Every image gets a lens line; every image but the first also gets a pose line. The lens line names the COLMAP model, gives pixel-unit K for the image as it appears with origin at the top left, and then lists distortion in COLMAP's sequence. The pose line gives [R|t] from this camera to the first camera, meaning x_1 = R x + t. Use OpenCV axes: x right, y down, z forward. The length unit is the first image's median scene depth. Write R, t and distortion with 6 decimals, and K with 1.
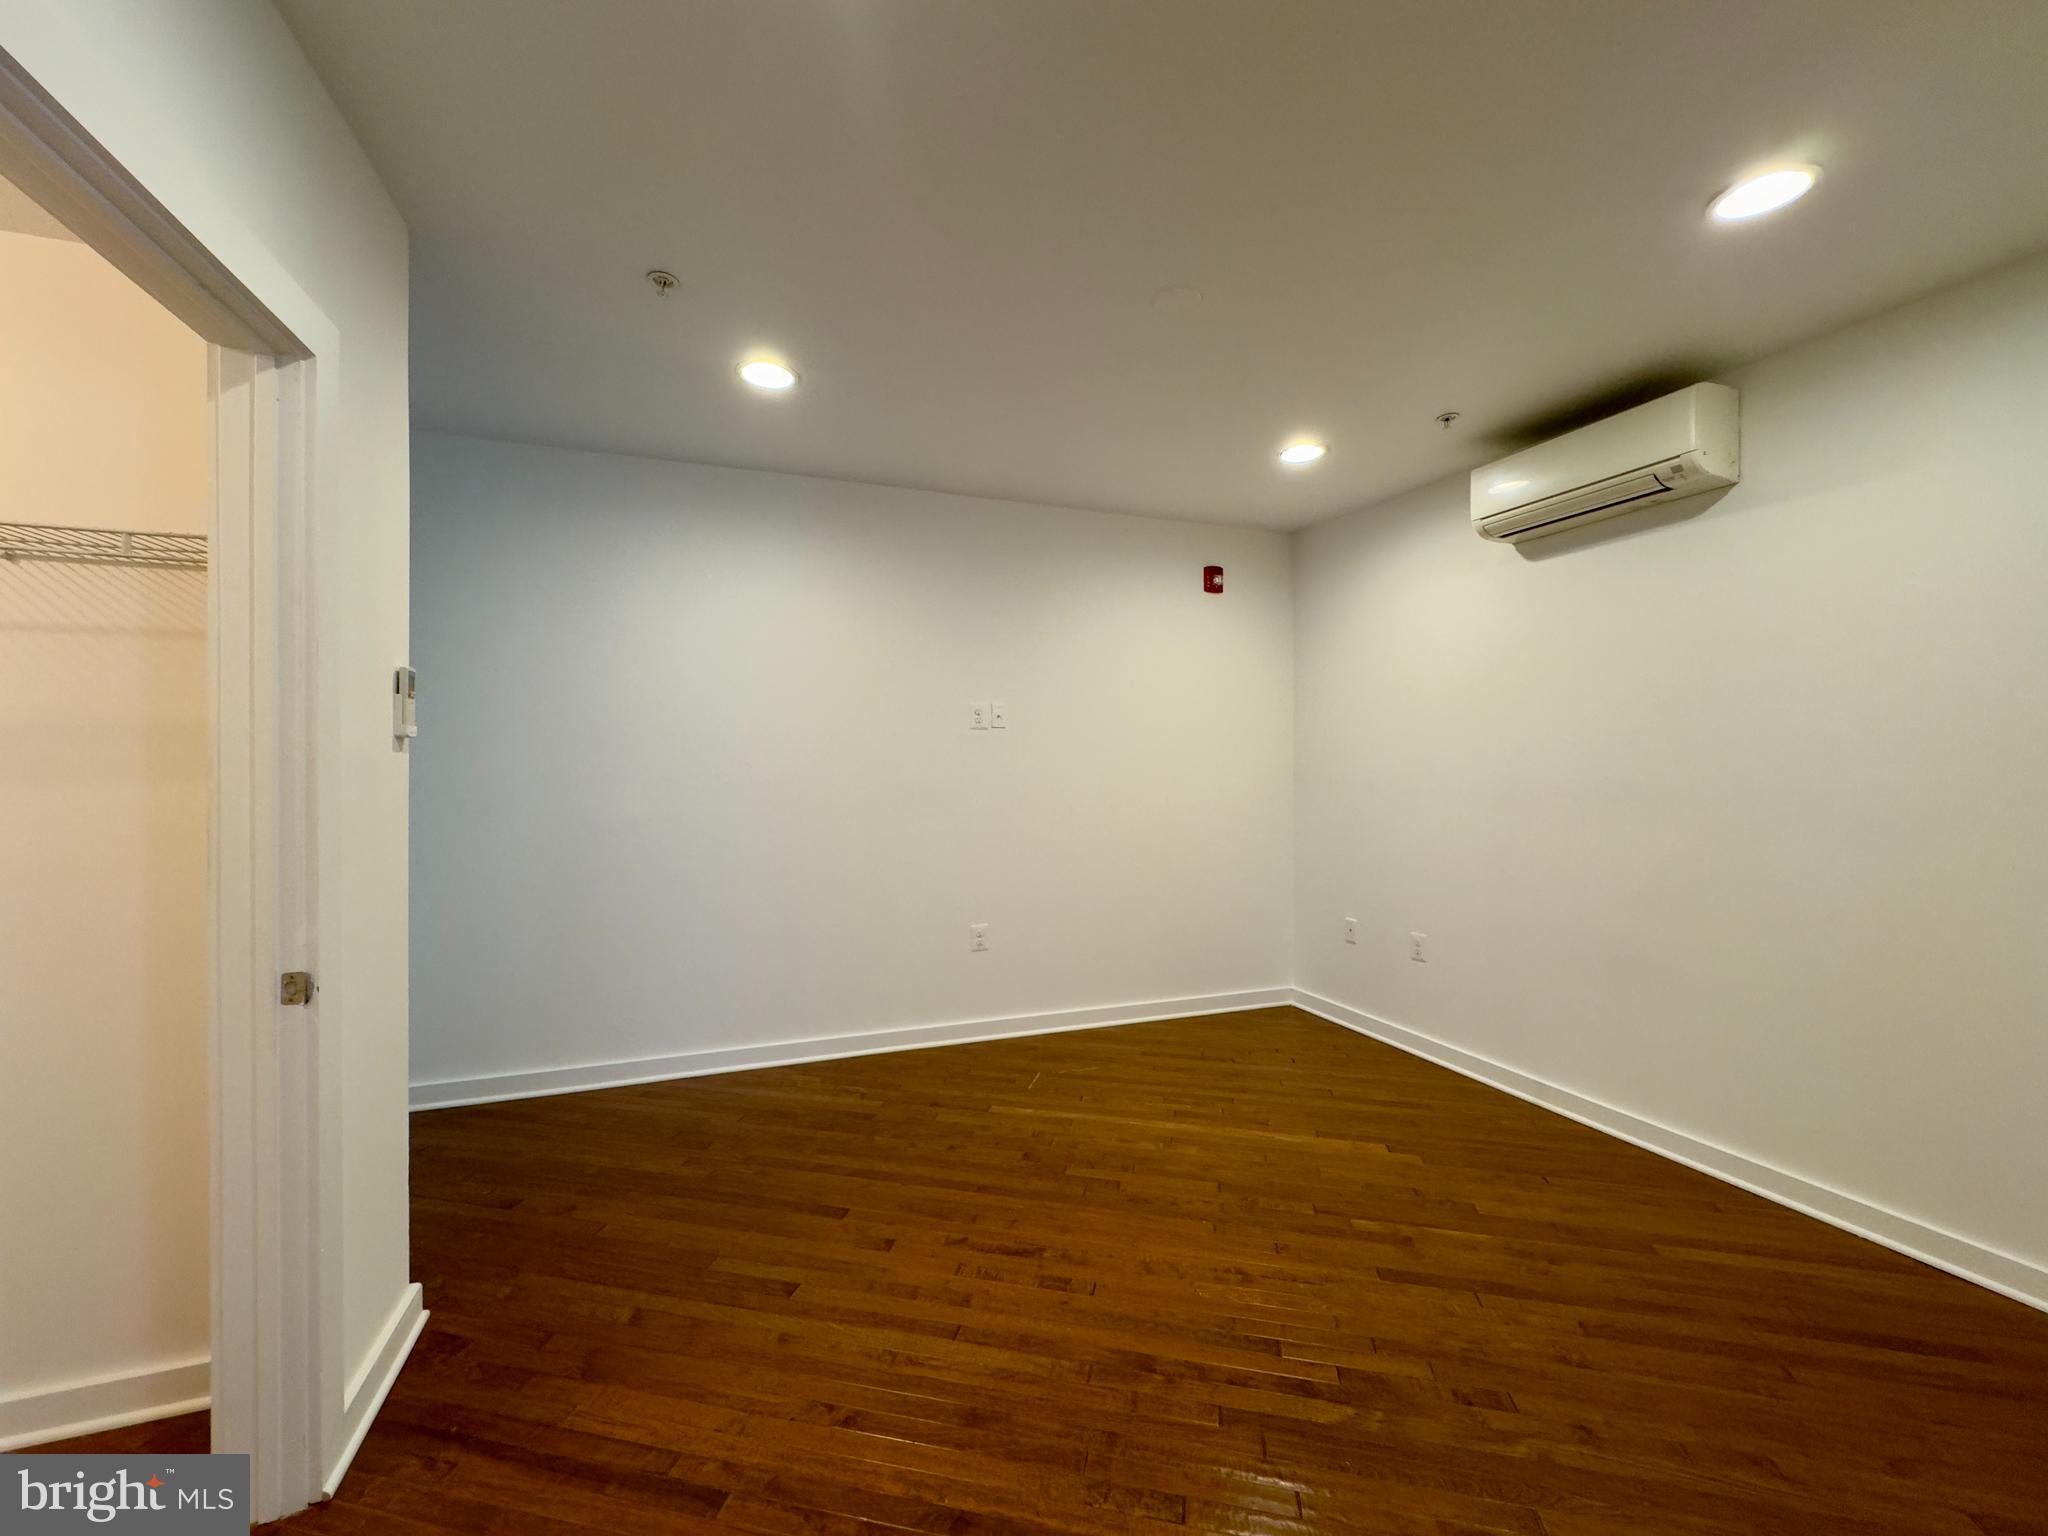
lens RADIAL K [[808.0, 0, 1015.5], [0, 808.0, 767.4], [0, 0, 1]] dist [-0.002651, 0.000238]
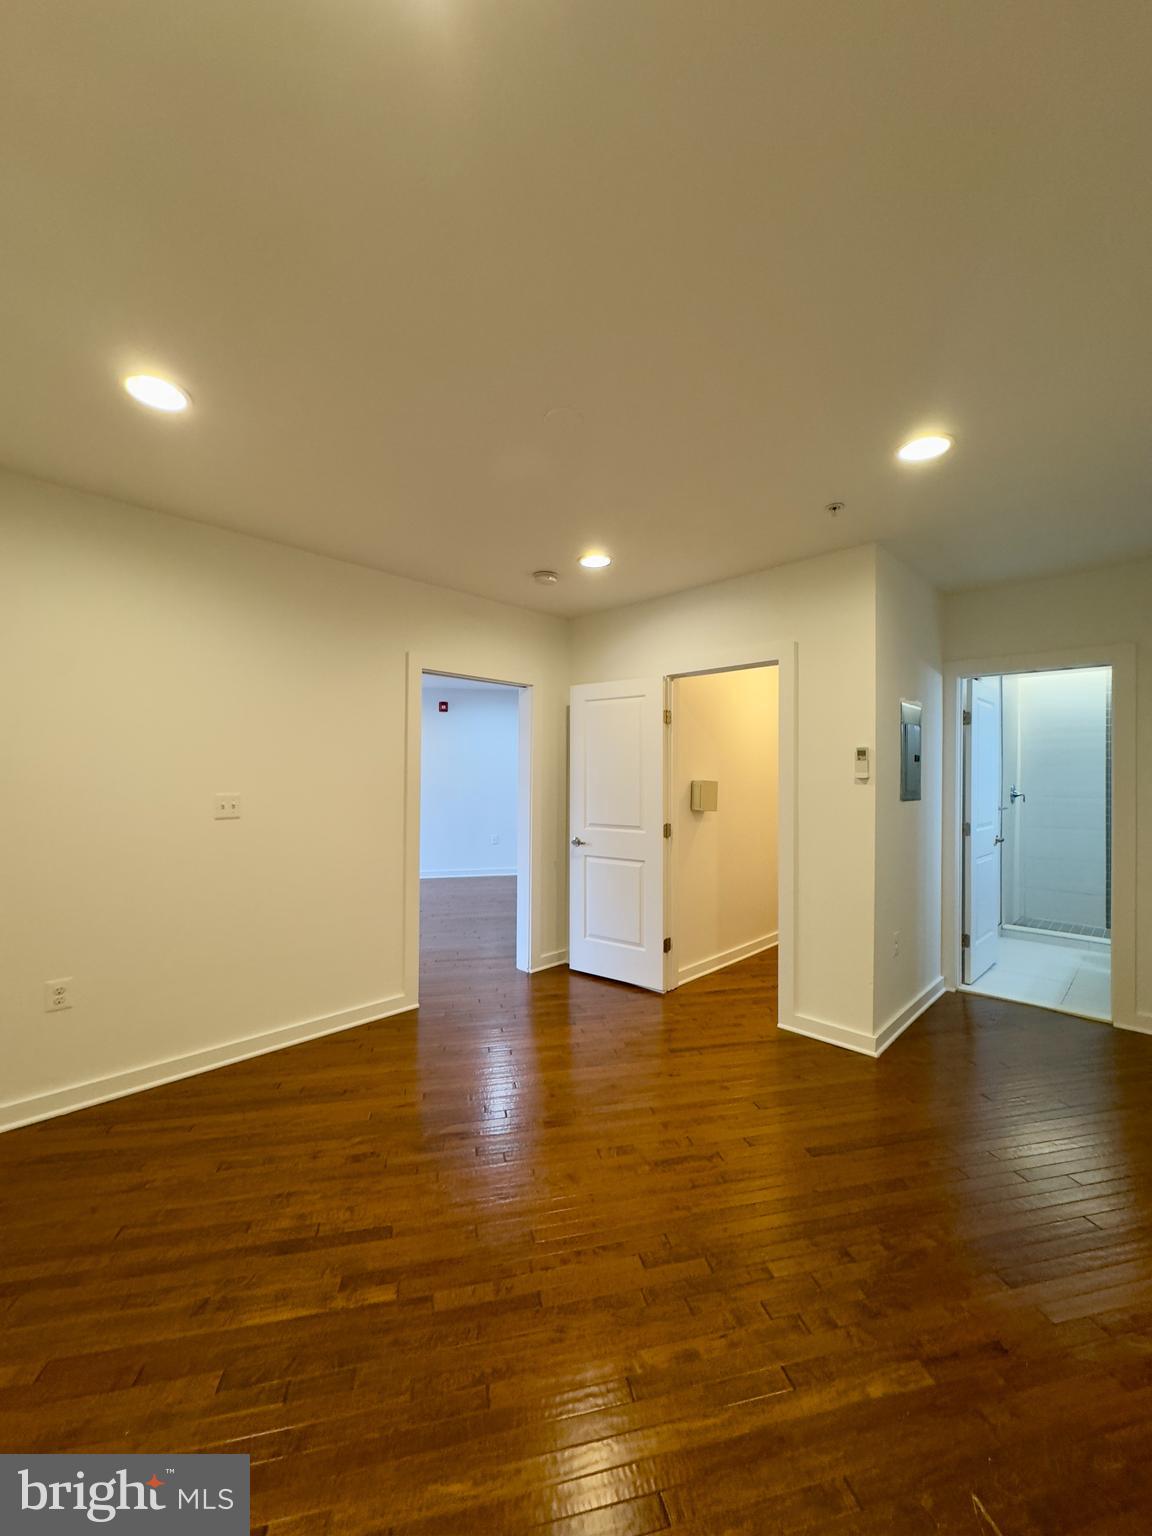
lens RADIAL K [[606.0, 0, 572.7], [0, 606.0, 774.0], [0, 0, 1]] dist [-0.002651, 0.000238]
pose [[-0.900293, -0.007954, -0.435212, 0.629422], [-0.006670, 0.999968, -0.004479, -0.031910], [0.435234, -0.001129, -0.900317, 1.991941]]
